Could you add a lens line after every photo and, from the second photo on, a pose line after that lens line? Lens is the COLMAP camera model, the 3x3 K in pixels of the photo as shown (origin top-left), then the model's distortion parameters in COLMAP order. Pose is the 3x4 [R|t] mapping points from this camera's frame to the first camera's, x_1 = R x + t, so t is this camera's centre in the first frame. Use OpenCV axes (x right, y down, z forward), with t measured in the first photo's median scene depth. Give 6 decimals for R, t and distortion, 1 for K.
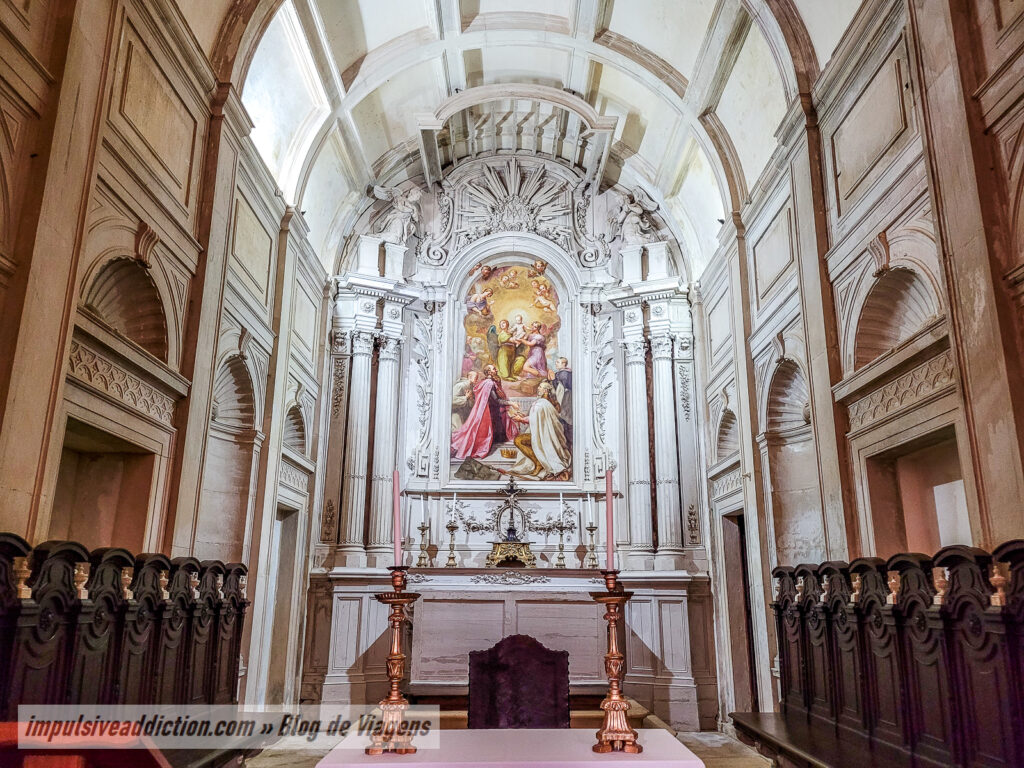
lens RADIAL K [[770.7, 0, 516.7], [0, 770.7, 389.6], [0, 0, 1]] dist [0.062199, -0.039893]
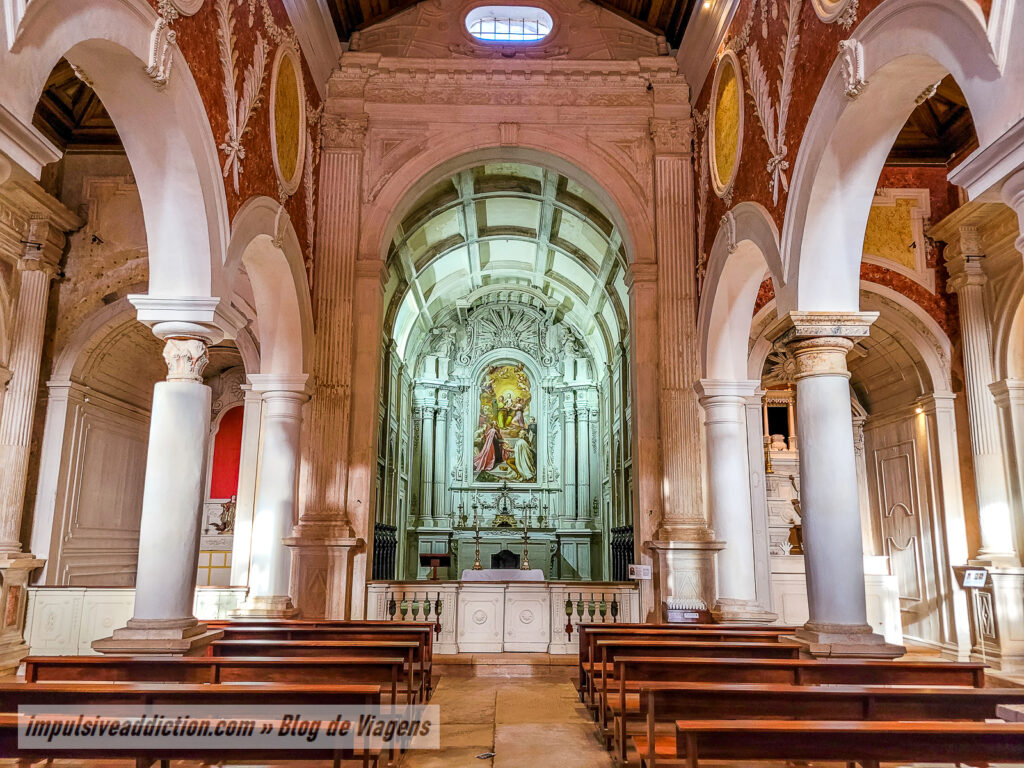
lens RADIAL K [[770.7, 0, 508.6], [0, 770.7, 389.2], [0, 0, 1]] dist [0.062199, -0.039893]
pose [[0.999980, 0.001044, -0.006302, 0.014099], [-0.000668, 0.998238, 0.059338, -0.230004], [0.006353, -0.059332, 0.998218, -0.914875]]
